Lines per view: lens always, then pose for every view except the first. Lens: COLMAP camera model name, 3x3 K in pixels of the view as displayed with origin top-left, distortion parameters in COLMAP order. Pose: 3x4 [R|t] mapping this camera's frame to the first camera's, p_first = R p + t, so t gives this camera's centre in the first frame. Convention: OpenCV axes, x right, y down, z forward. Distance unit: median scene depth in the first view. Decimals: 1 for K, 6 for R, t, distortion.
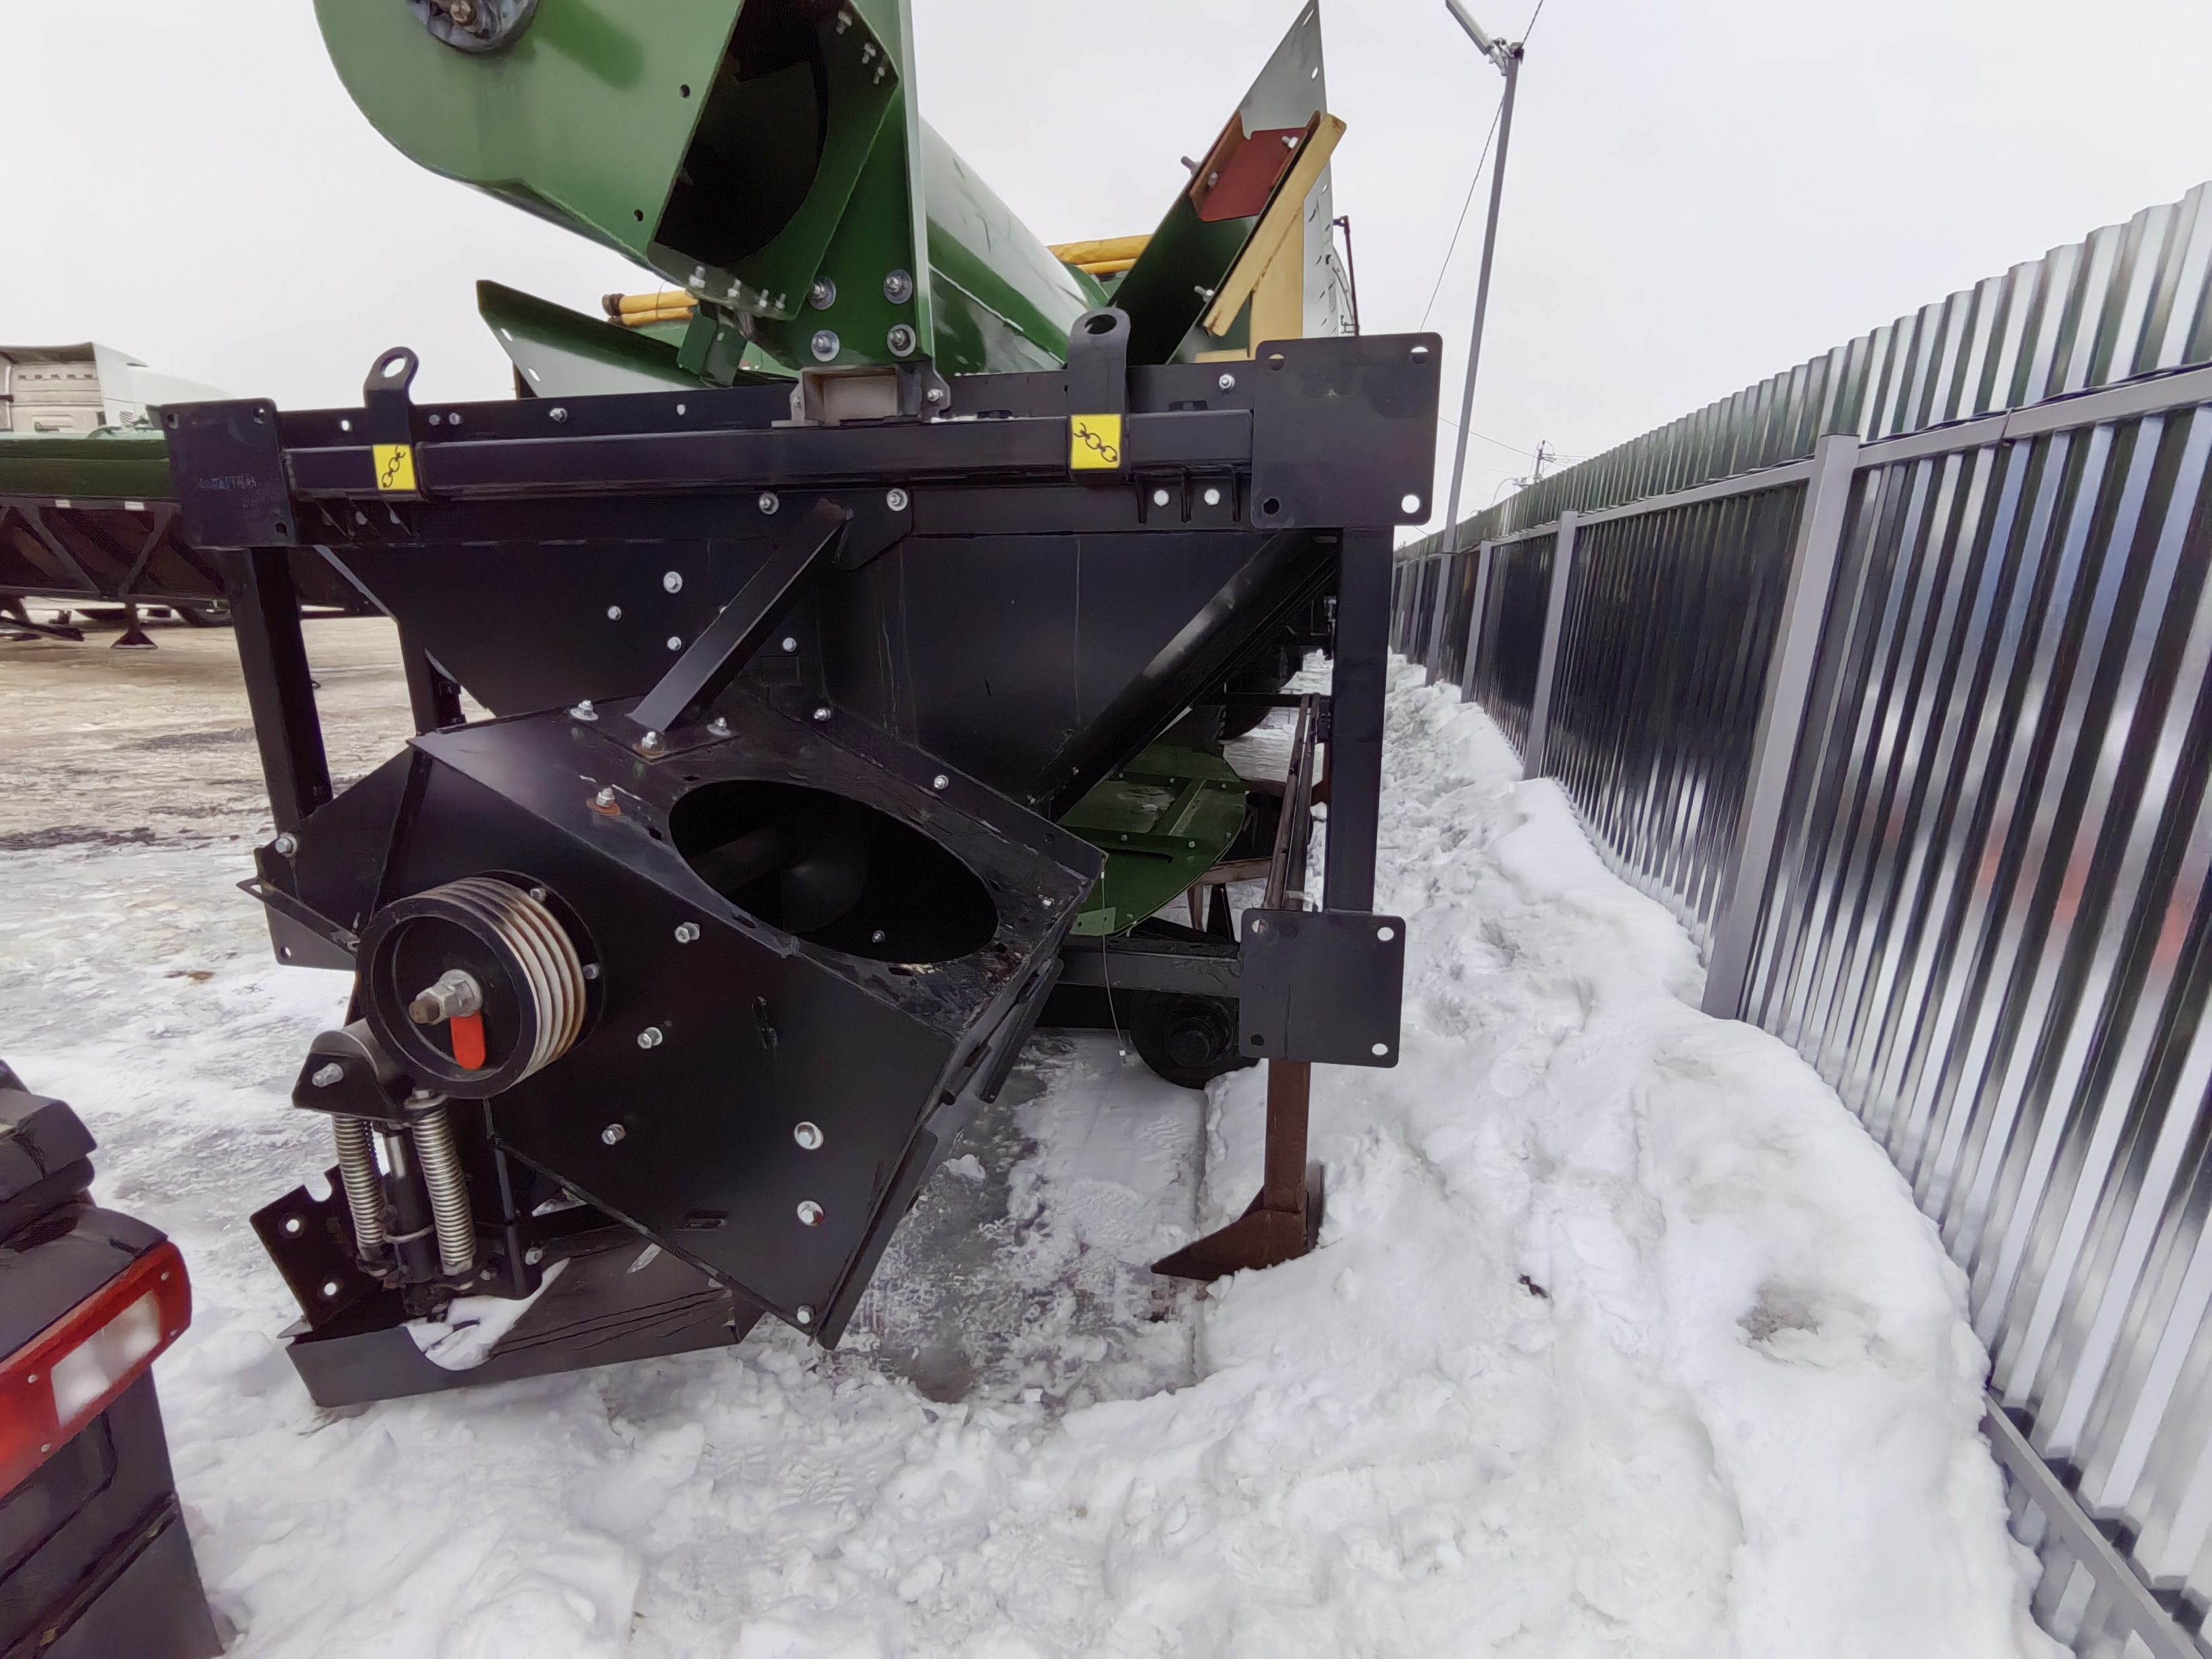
lens RADIAL K [[1041.1, 0, 1103.9], [0, 1041.1, 845.3], [0, 0, 1]] dist [0.002805, -0.007839]
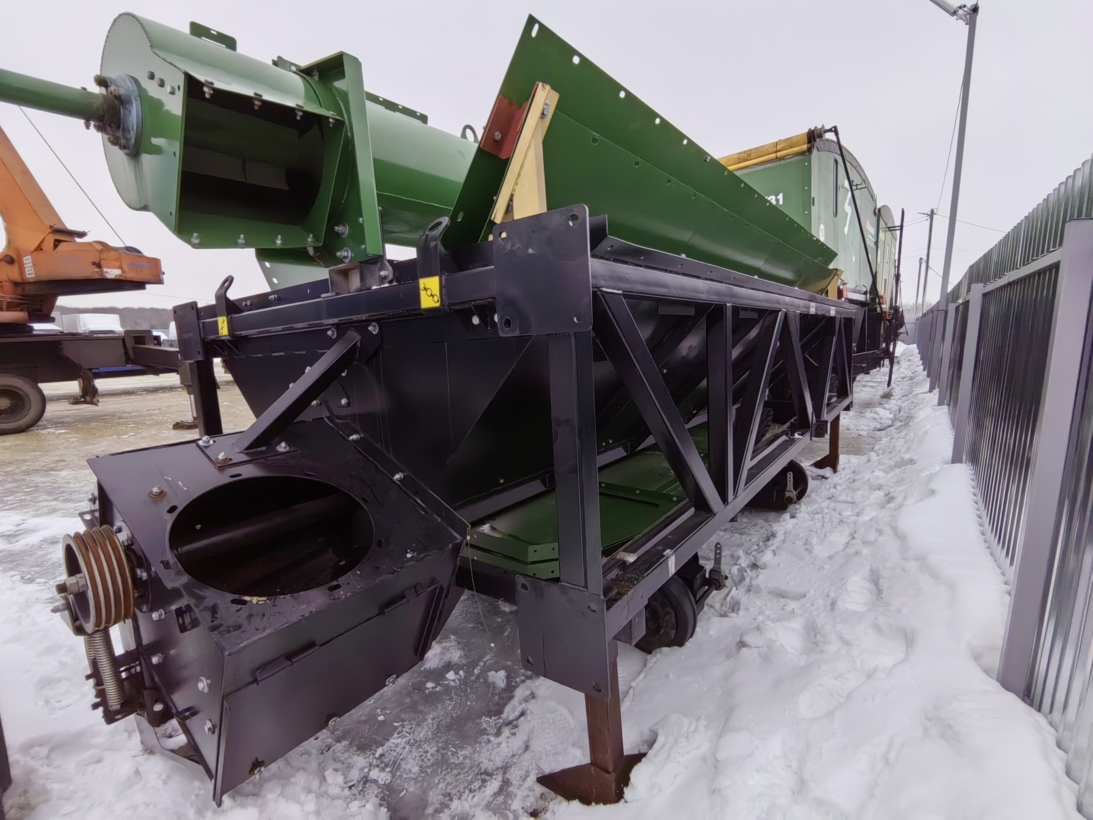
lens RADIAL K [[514.4, 0, 542.0], [0, 514.4, 417.7], [0, 0, 1]] dist [0.002805, -0.007839]
pose [[0.915696, 0.008577, -0.401780, 0.396662], [-0.047394, 0.995100, -0.086774, -0.087730], [0.399067, 0.098500, 0.911615, 0.240782]]
